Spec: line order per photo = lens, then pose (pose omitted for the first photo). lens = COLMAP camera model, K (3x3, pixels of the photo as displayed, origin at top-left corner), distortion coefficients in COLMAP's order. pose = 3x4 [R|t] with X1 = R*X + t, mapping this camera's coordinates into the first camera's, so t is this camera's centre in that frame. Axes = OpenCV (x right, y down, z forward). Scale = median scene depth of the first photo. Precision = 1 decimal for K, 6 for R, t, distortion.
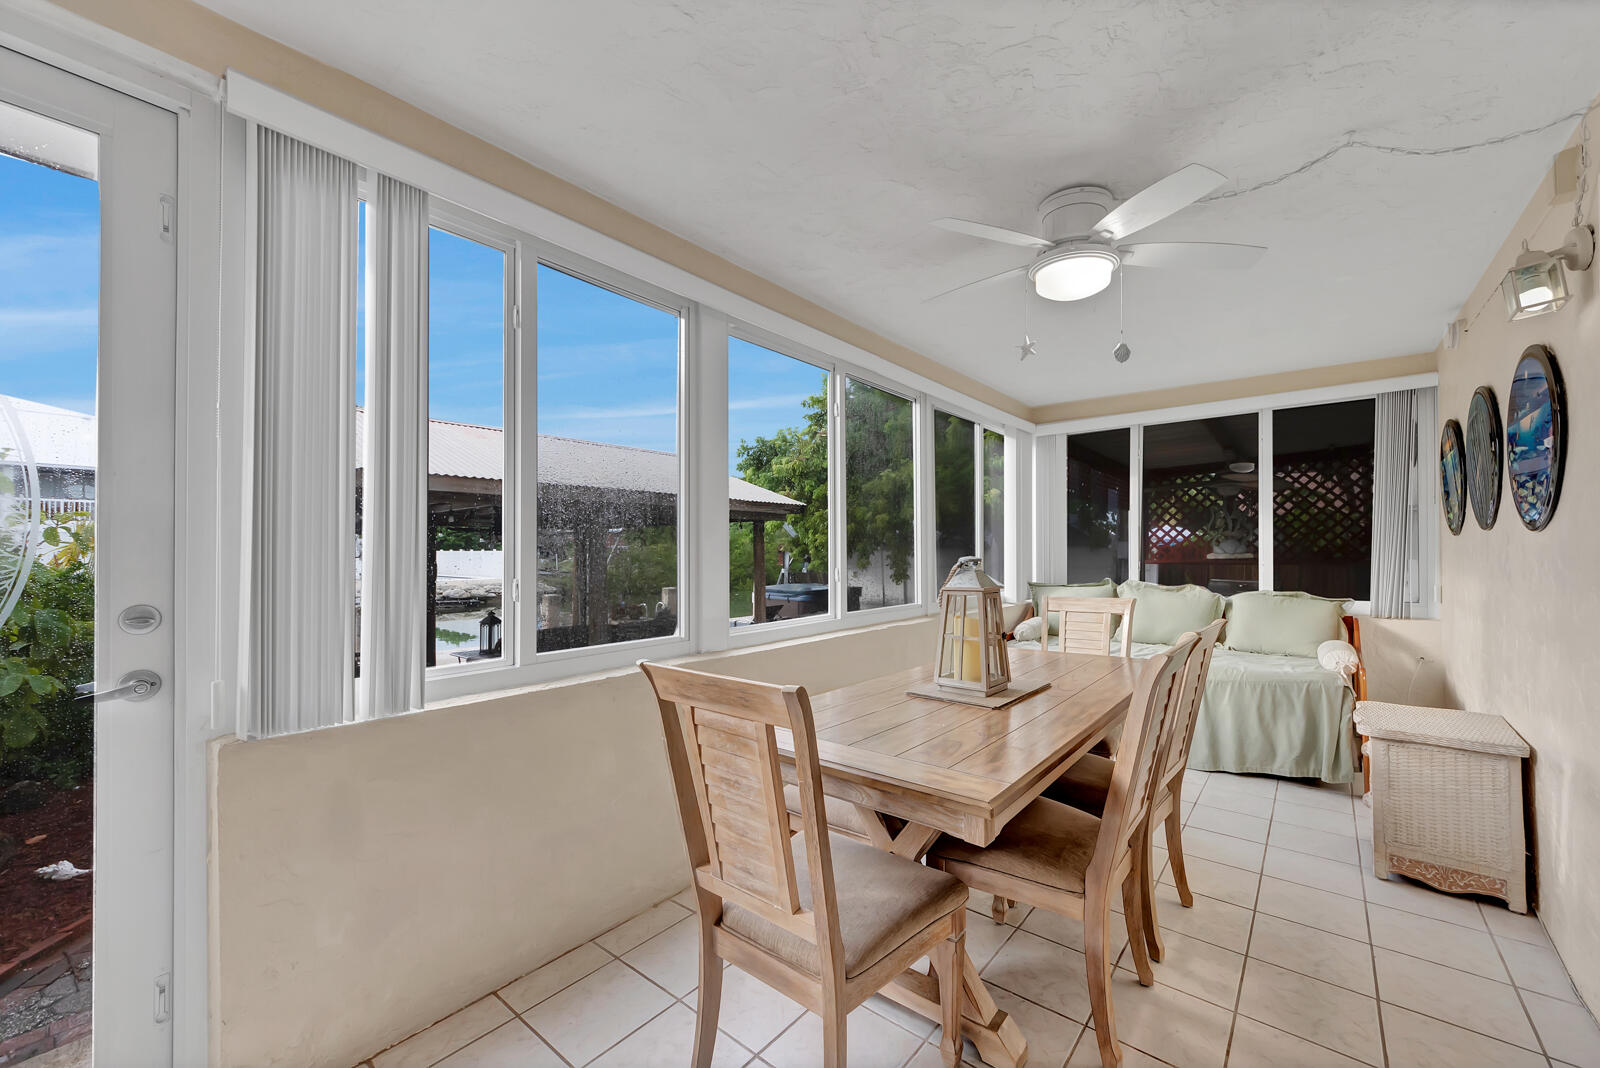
lens RADIAL K [[610.2, 0, 804.8], [0, 610.2, 537.8], [0, 0, 1]] dist [-0.002555, 0.000381]
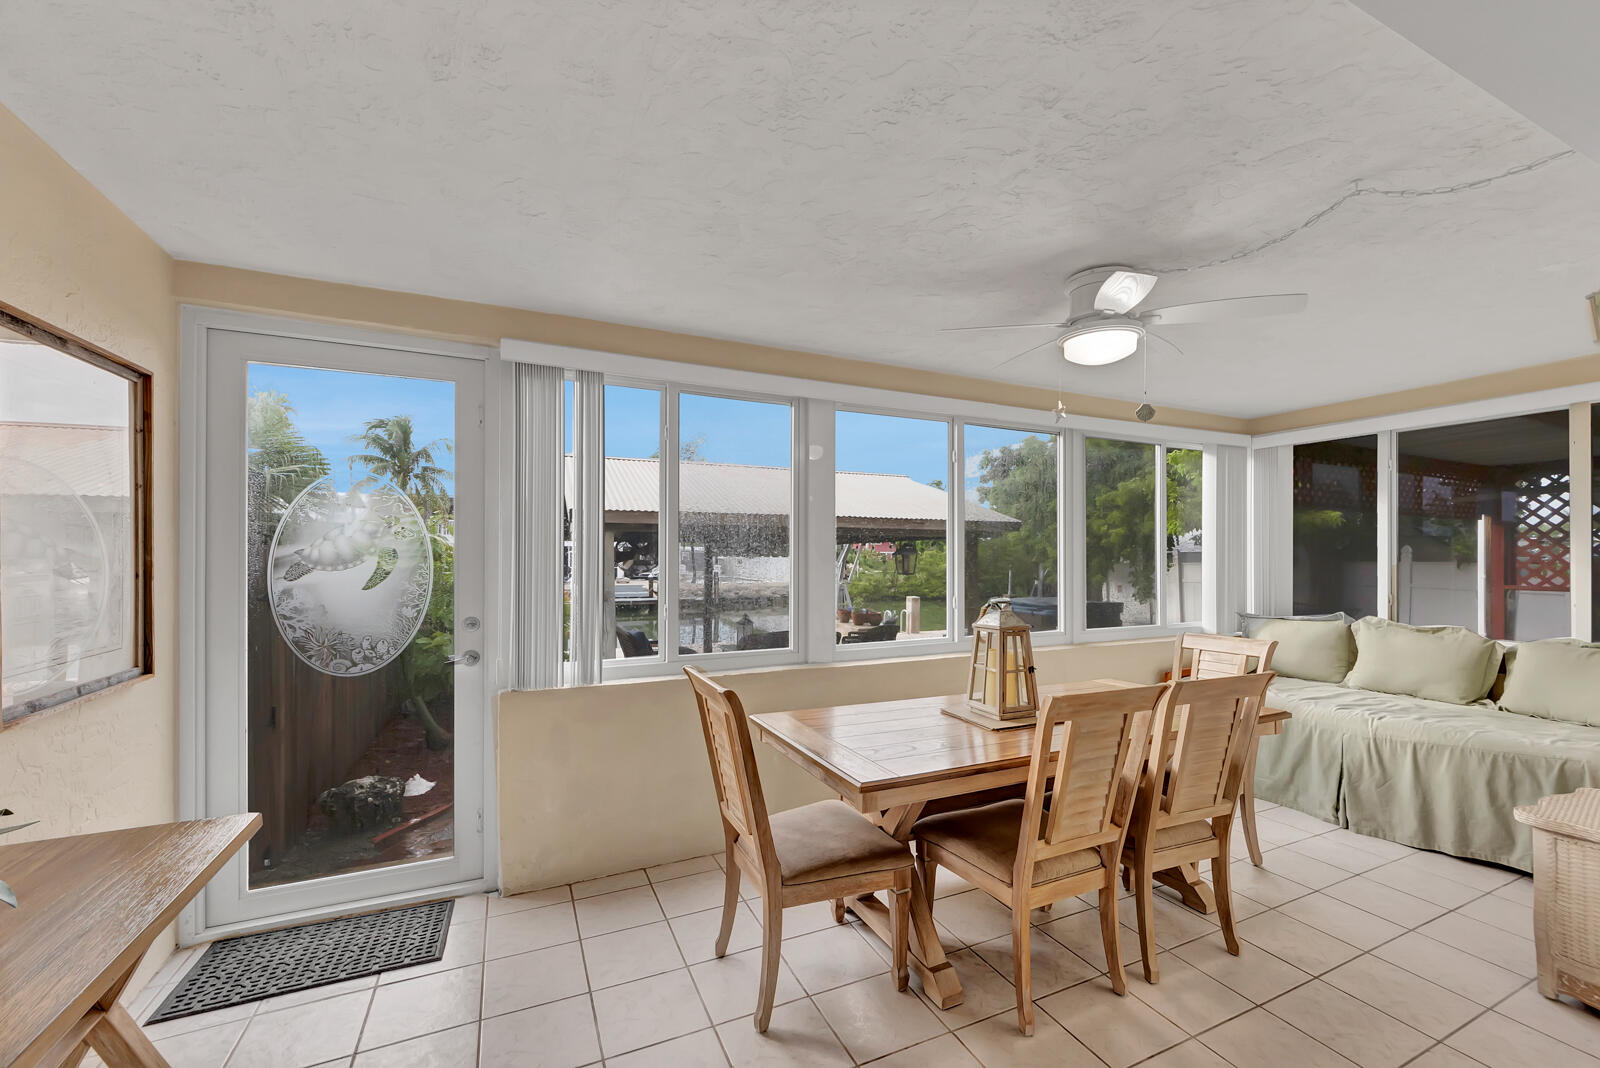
lens RADIAL K [[610.2, 0, 821.2], [0, 610.2, 545.4], [0, 0, 1]] dist [-0.002555, 0.000381]
pose [[0.913718, 0.001966, -0.406343, 0.376845], [-0.000605, 0.999994, 0.003477, -0.064666], [0.406348, -0.002931, 0.913714, -0.172471]]
